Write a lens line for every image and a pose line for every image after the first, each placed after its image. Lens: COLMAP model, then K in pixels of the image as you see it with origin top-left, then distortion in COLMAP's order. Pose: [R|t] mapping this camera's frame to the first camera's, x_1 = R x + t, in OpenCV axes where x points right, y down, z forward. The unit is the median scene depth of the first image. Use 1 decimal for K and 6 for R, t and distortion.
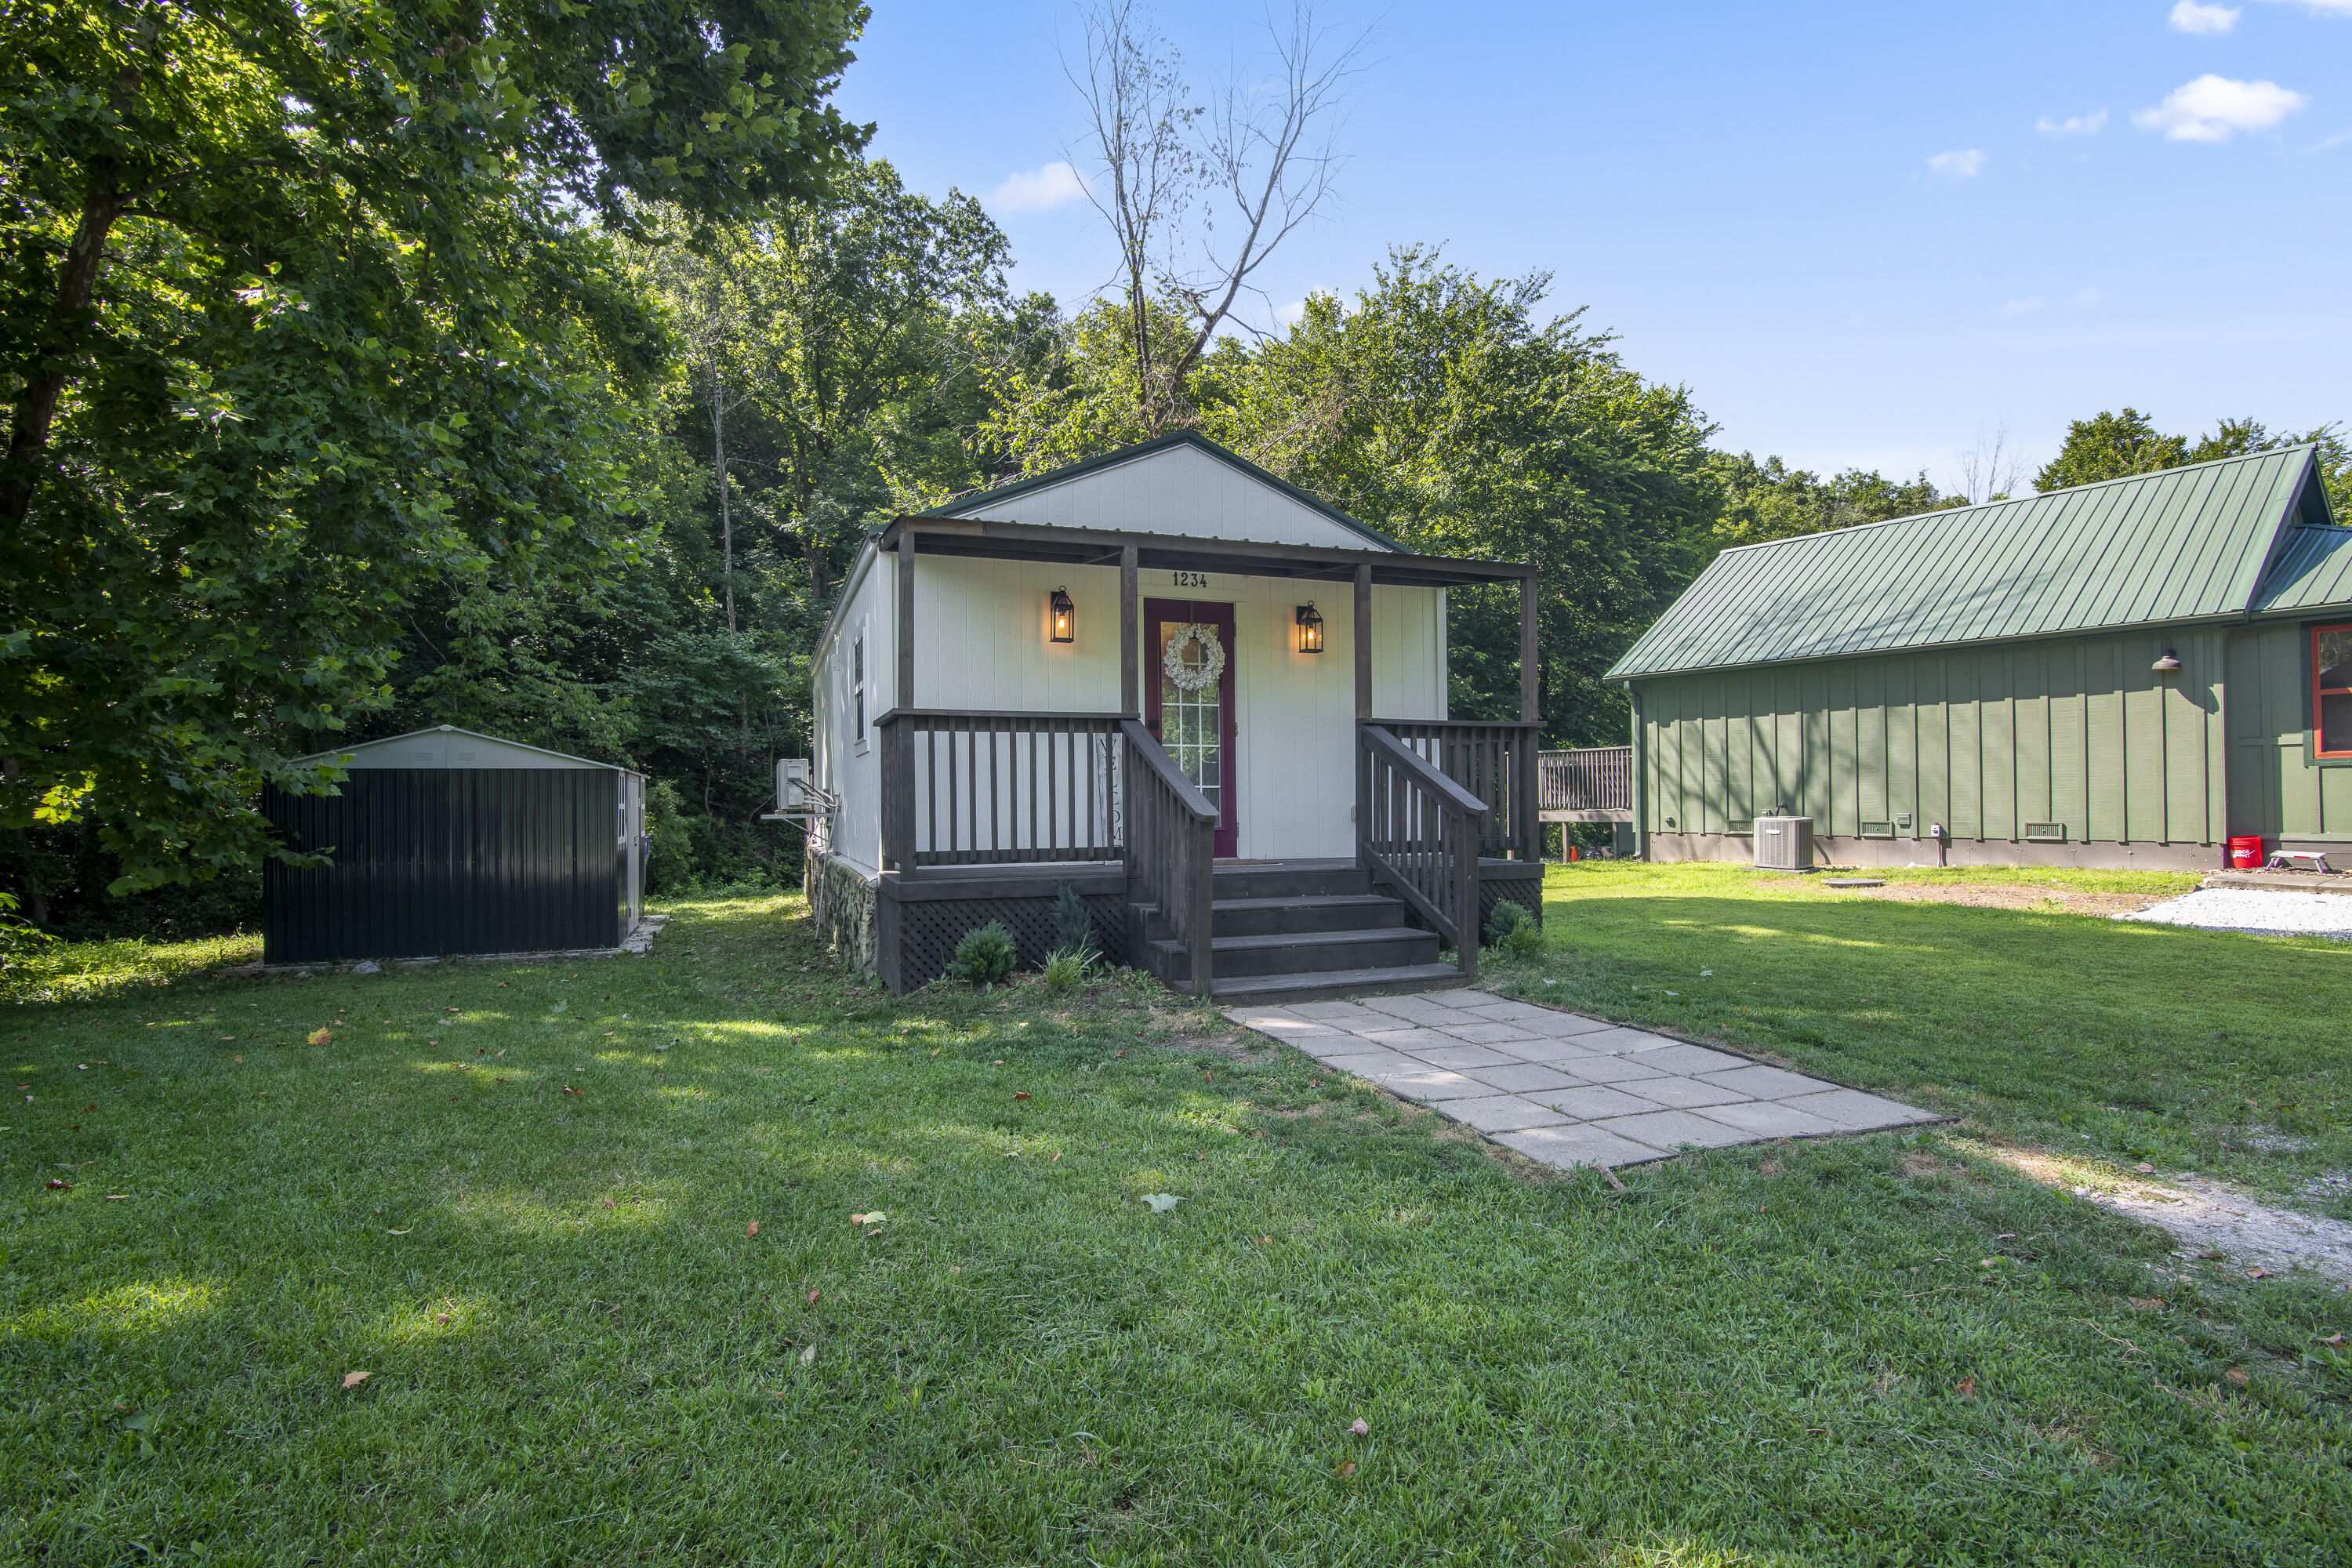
lens RADIAL K [[1196.5, 0, 1176.0], [0, 1196.5, 784.0], [0, 0, 1]] dist [-0.001746, -0.009606]
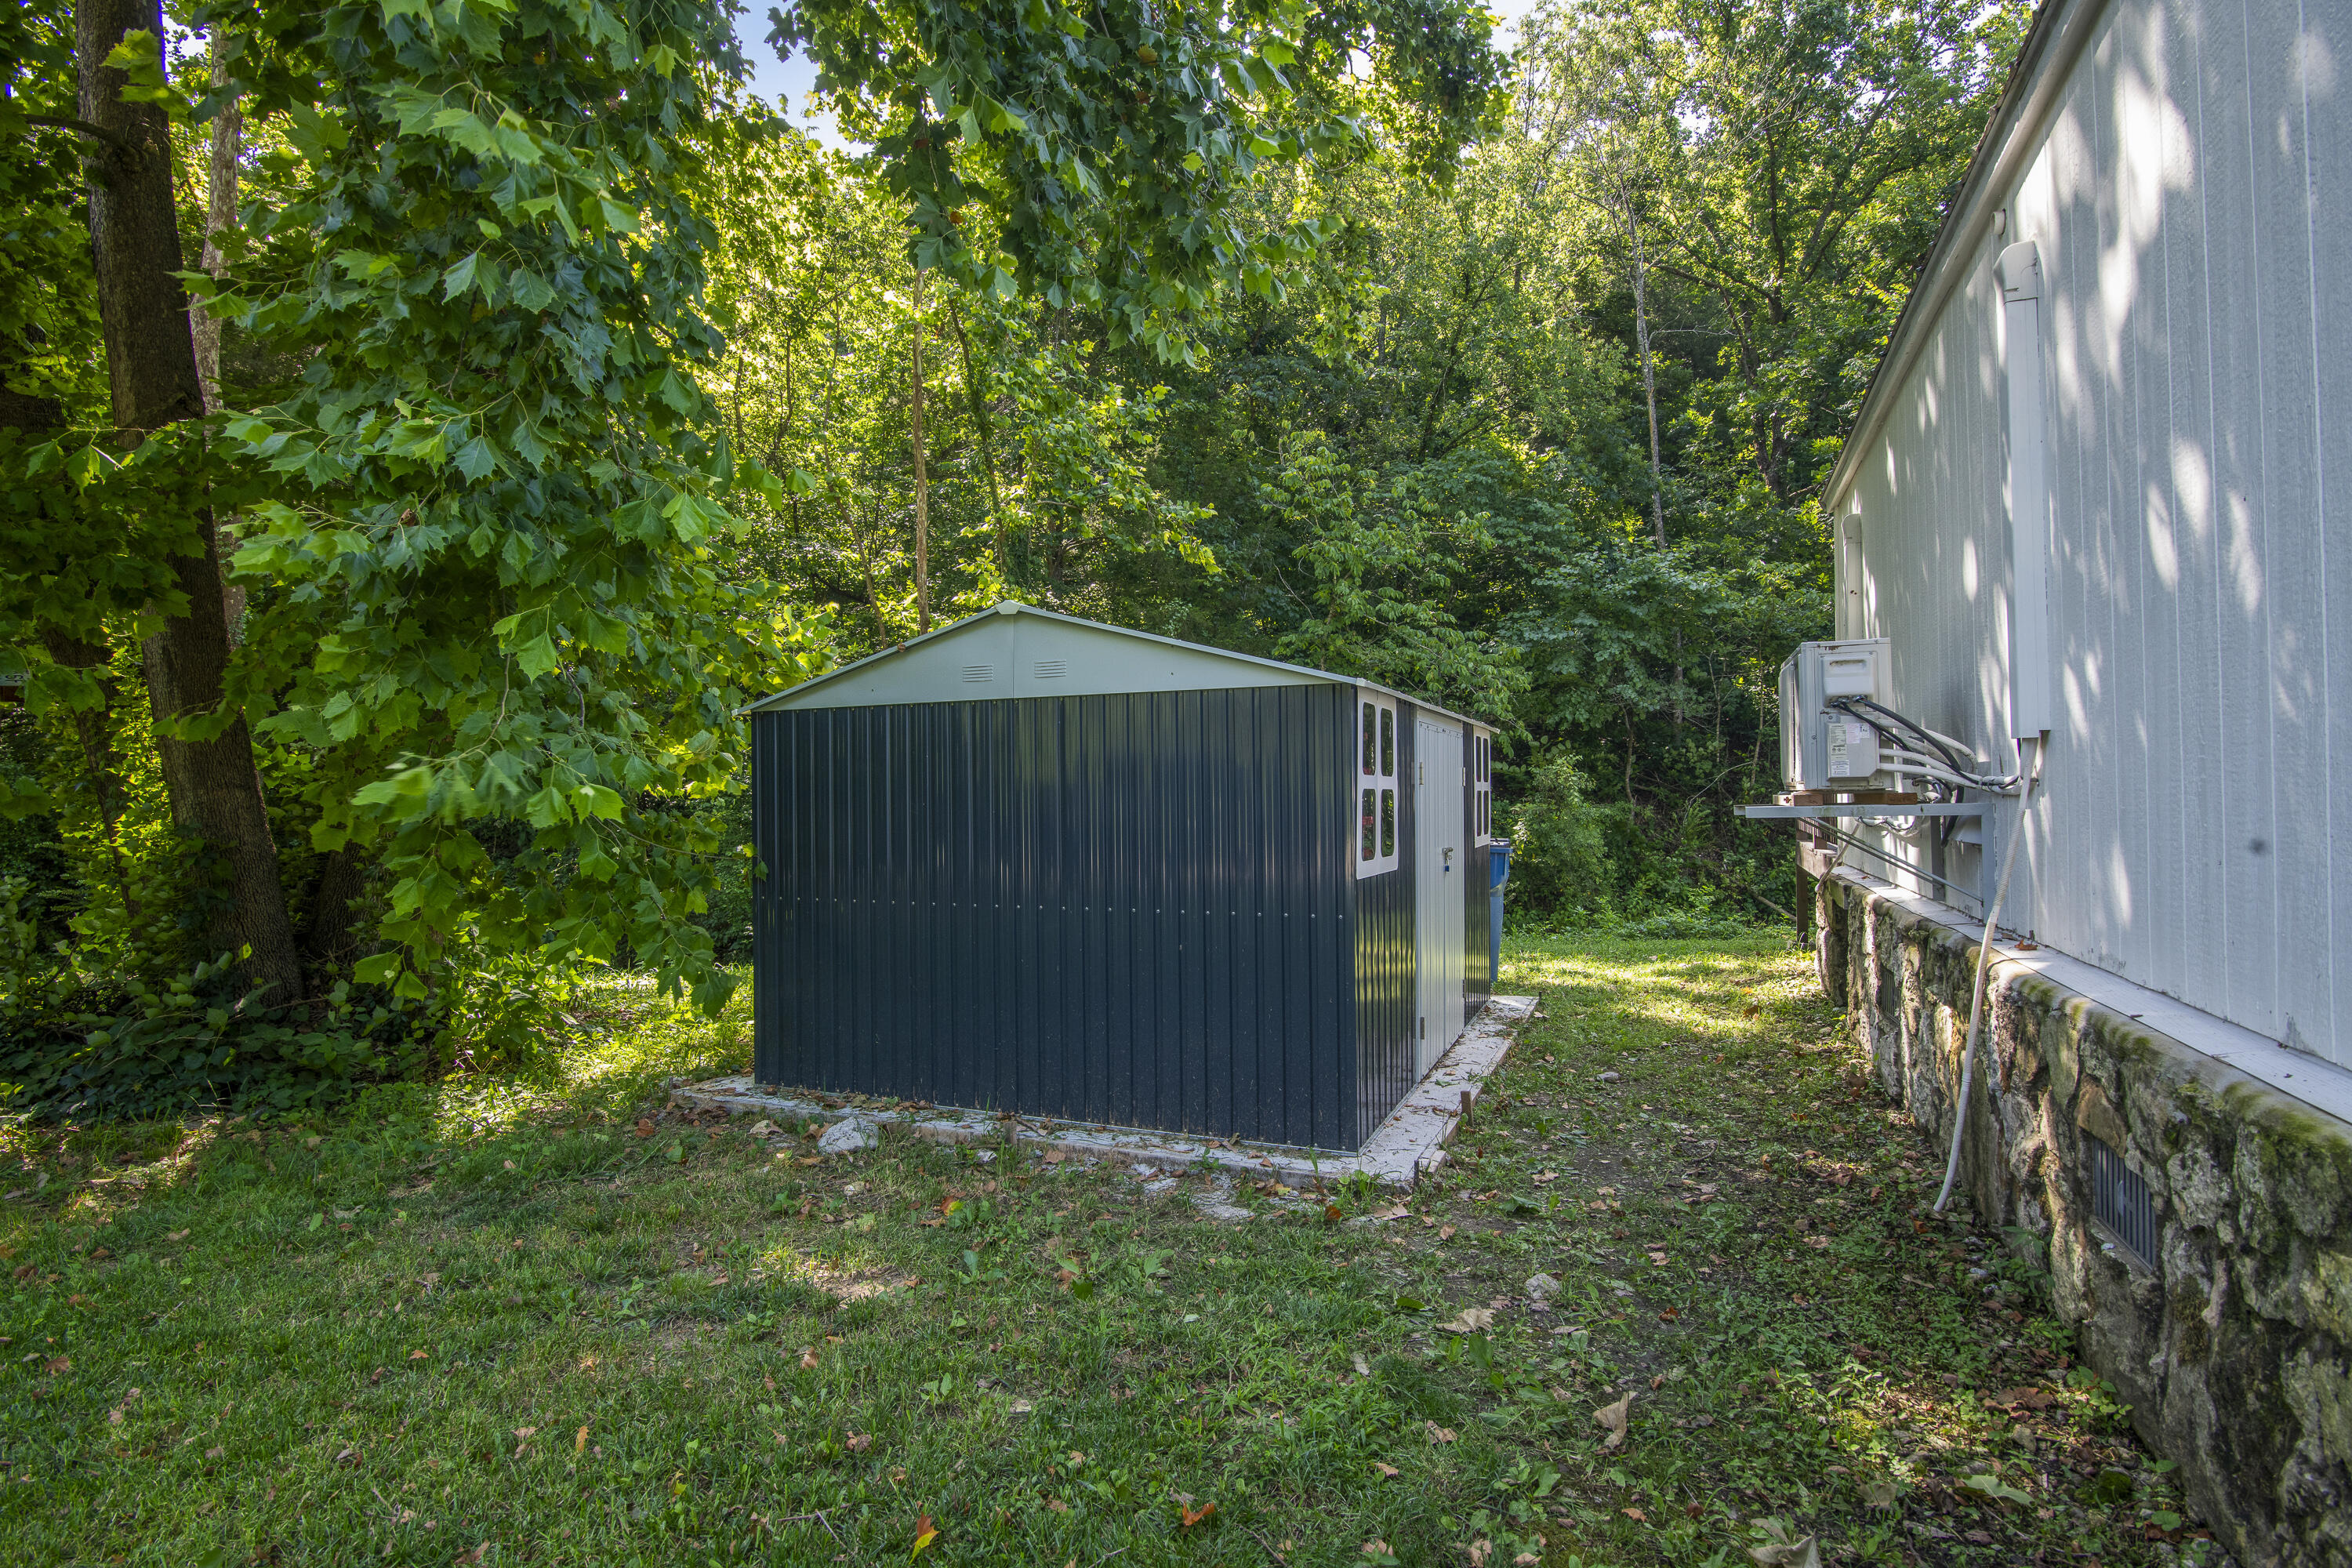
lens RADIAL K [[1196.5, 0, 1176.0], [0, 1196.5, 784.0], [0, 0, 1]] dist [-0.001746, -0.009606]
pose [[0.737028, -0.003796, -0.675852, -0.207866], [0.011657, 0.999907, 0.007095, 0.013132], [0.675762, -0.013107, 0.737003, 0.563760]]
